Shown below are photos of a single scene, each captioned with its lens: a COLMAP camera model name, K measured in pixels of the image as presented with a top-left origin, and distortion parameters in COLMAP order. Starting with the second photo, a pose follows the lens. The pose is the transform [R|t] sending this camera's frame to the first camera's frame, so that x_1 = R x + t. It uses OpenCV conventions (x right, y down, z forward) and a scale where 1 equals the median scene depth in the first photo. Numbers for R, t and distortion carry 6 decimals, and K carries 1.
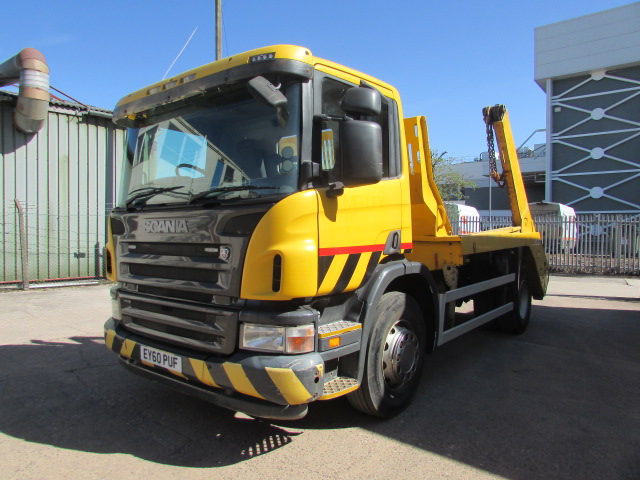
lens RADIAL K [[463.2, 0, 320.0], [0, 463.2, 240.0], [0, 0, 1]] dist [-0.023167, 0.001799]
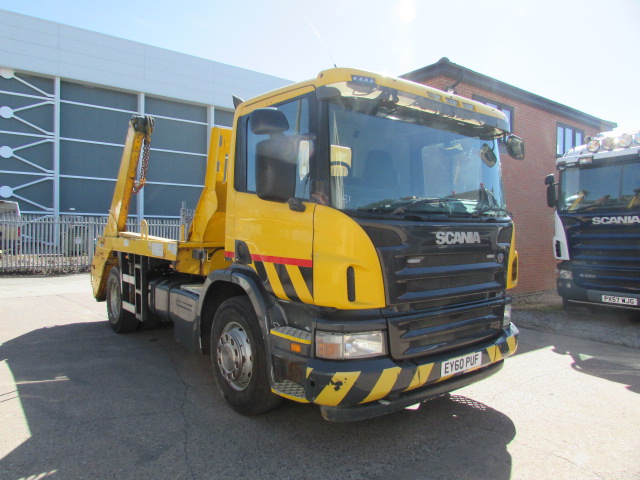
lens RADIAL K [[449.5, 0, 320.0], [0, 449.5, 240.0], [0, 0, 1]] dist [-0.035839, -0.002140]
pose [[0.233939, -0.020784, 0.972029, -1.326677], [0.016138, 0.999717, 0.017492, -0.044409], [-0.972117, 0.011595, 0.234208, 1.015079]]
